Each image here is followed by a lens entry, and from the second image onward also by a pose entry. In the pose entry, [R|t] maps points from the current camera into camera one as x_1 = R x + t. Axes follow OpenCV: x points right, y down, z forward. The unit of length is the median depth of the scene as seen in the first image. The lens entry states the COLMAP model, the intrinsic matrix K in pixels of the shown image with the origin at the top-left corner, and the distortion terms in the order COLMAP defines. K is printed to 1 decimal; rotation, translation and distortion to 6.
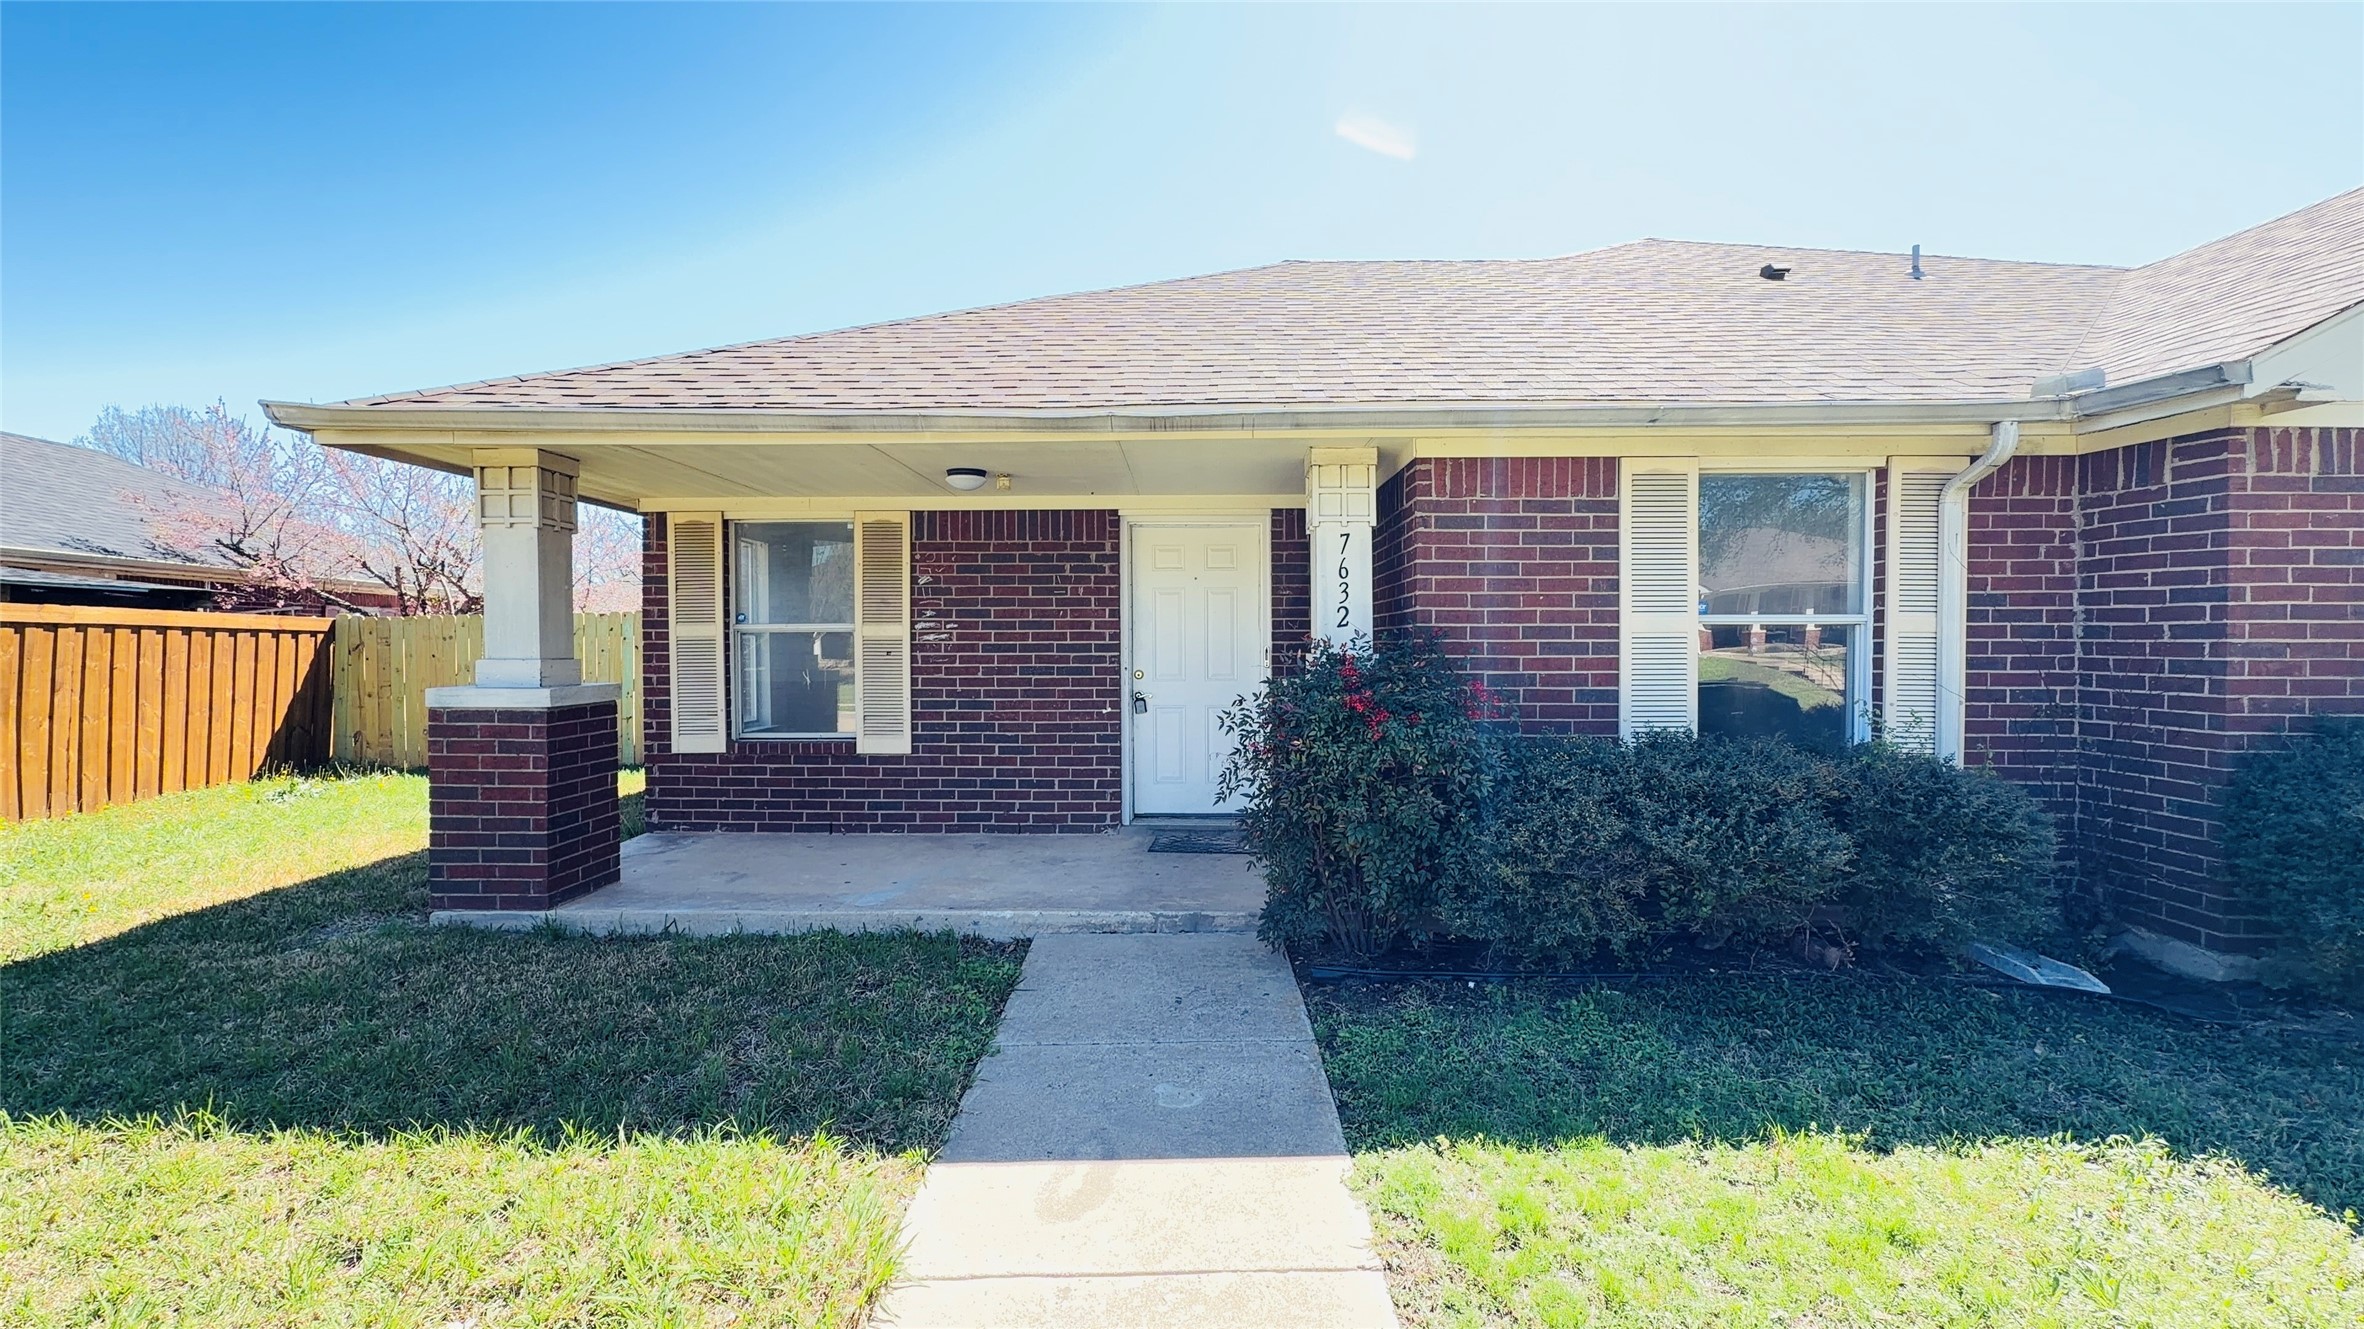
lens RADIAL K [[976.0, 0, 1181.9], [0, 976.0, 661.8], [0, 0, 1]] dist [0.000471, 0.001499]
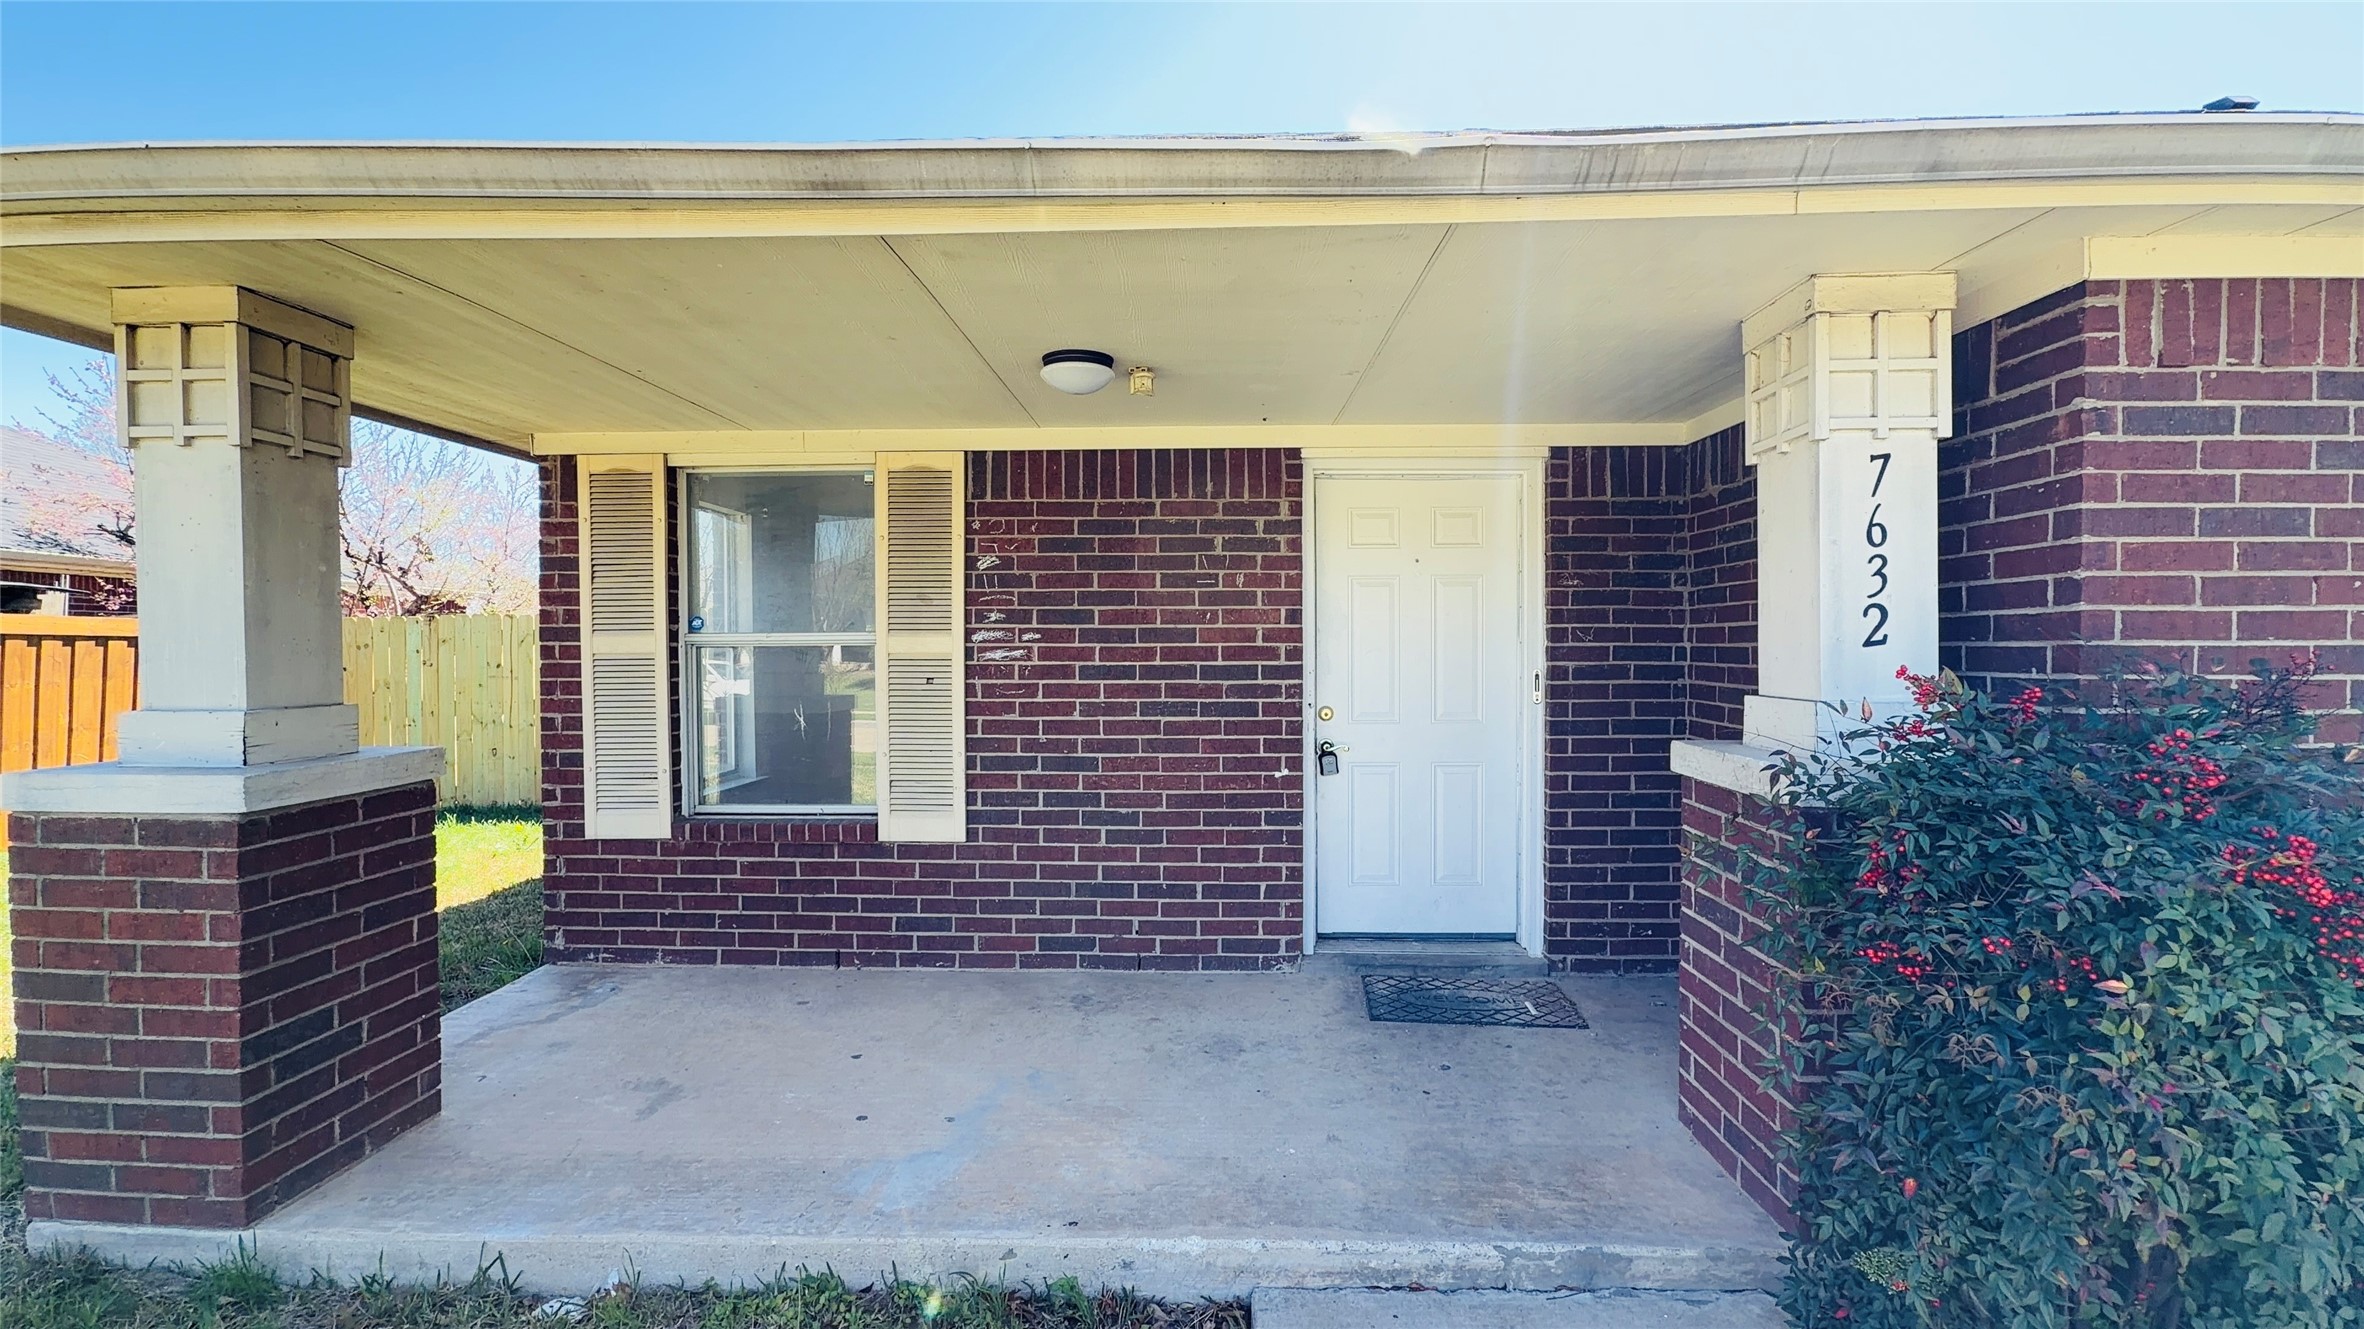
lens RADIAL K [[976.0, 0, 1190.9], [0, 976.0, 664.9], [0, 0, 1]] dist [0.000471, 0.001499]
pose [[0.999924, 0.000407, -0.012342, -0.126424], [-0.000372, 0.999996, 0.002832, -0.020479], [0.012343, -0.002828, 0.999920, 0.379904]]
